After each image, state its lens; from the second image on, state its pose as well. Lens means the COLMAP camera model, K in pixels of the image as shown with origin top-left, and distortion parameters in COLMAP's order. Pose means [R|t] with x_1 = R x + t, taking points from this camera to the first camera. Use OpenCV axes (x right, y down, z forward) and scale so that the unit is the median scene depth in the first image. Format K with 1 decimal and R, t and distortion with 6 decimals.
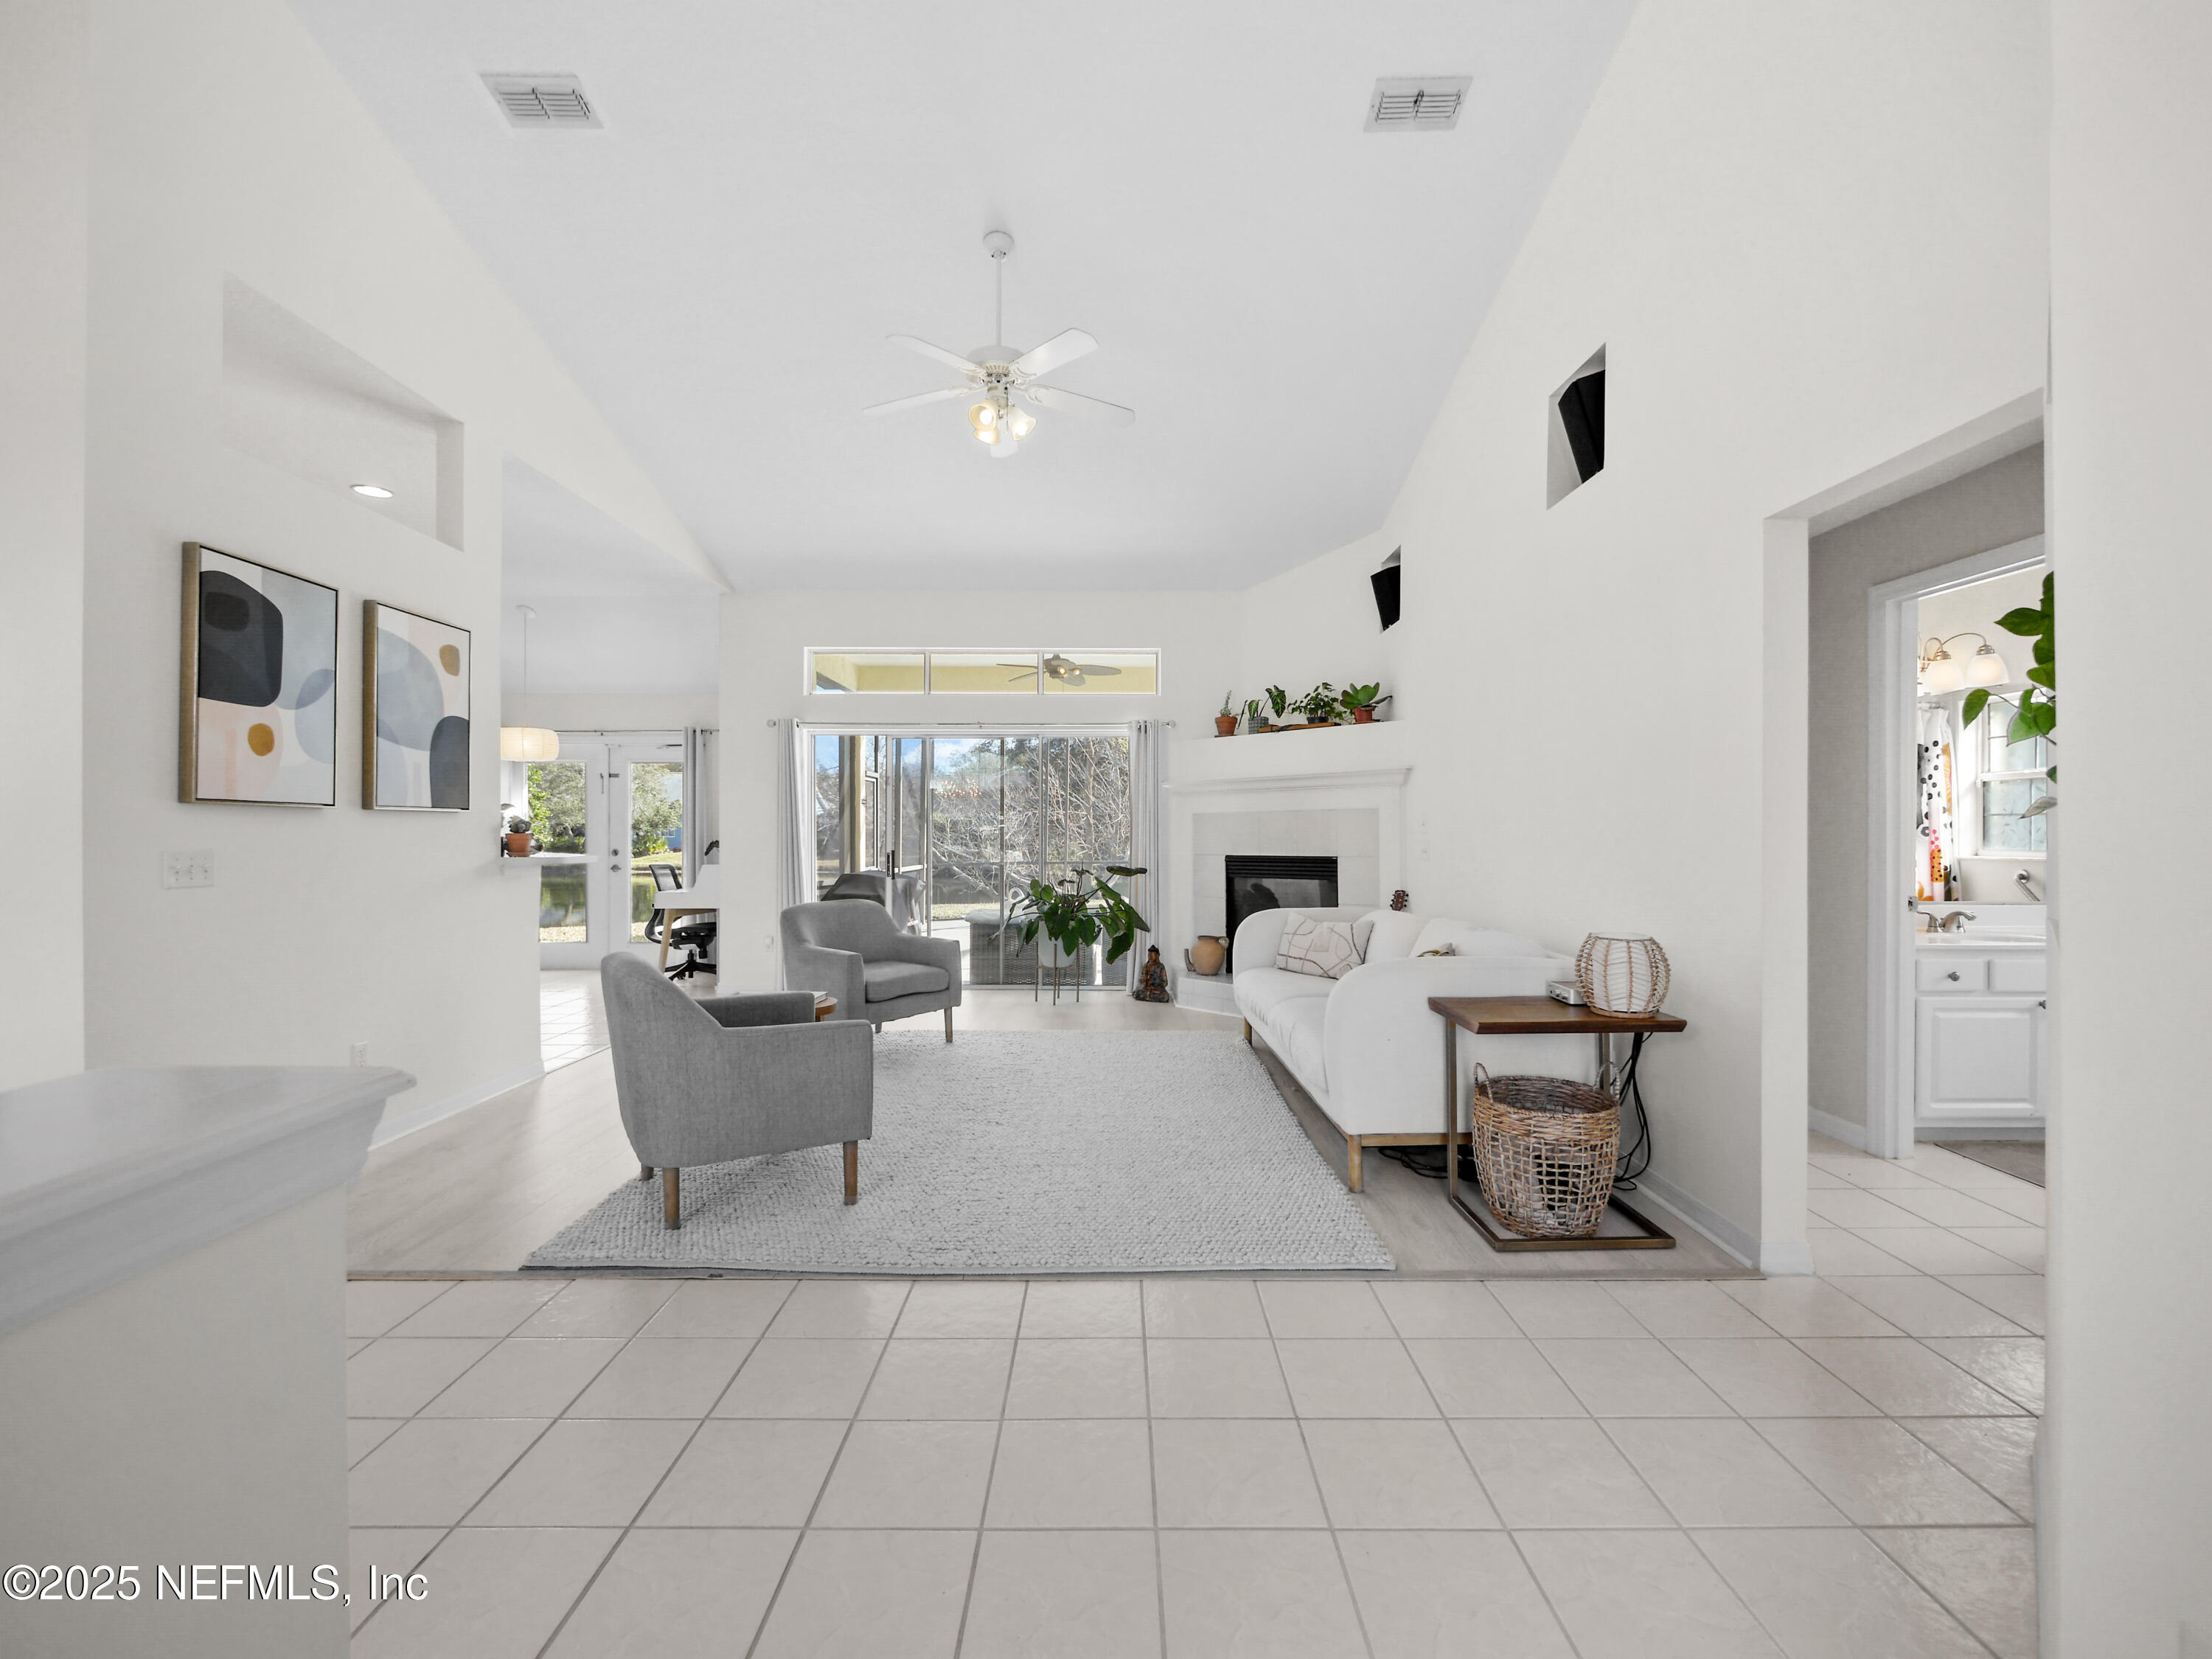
lens RADIAL K [[938.3, 0, 1118.1], [0, 938.3, 810.8], [0, 0, 1]] dist [-0.006611, 0.000471]
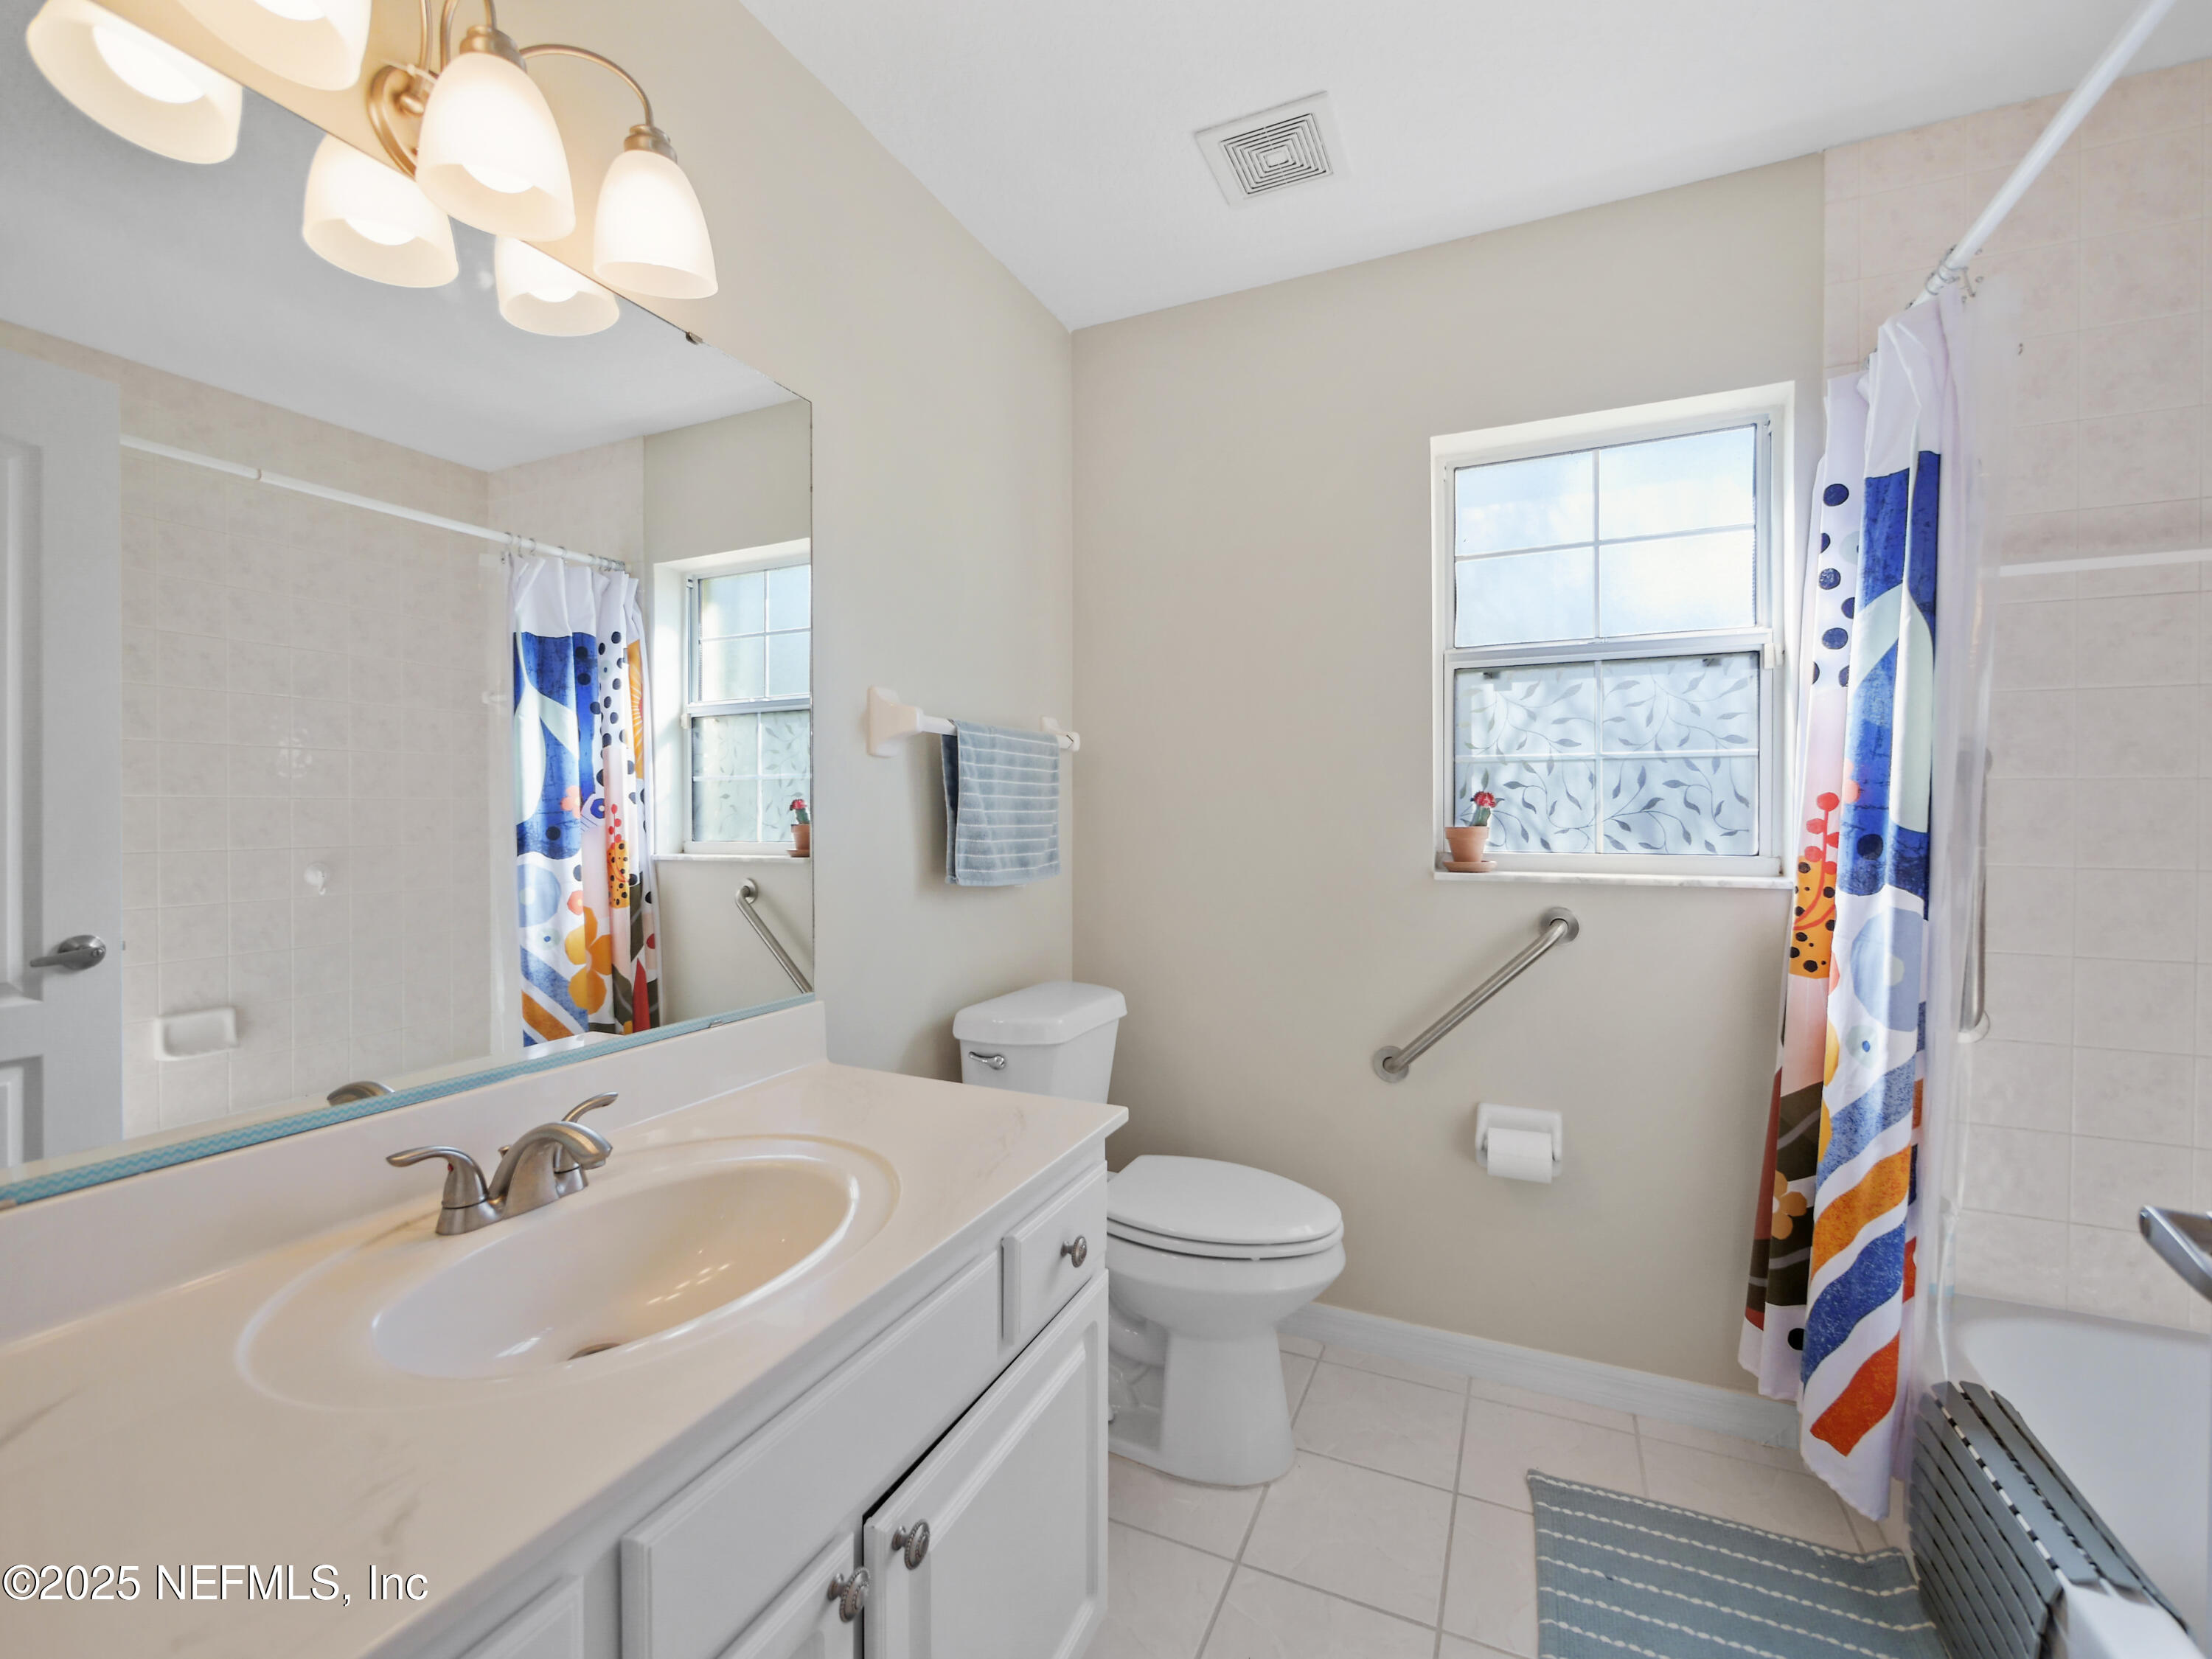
lens RADIAL K [[938.3, 0, 1103.5], [0, 938.3, 837.3], [0, 0, 1]] dist [-0.006611, 0.000471]
pose [[0.414074, -0.023111, 0.909950, 0.517999], [-0.011256, 0.999471, 0.030507, 0.019103], [-0.910174, -0.022874, 0.413594, 0.543100]]
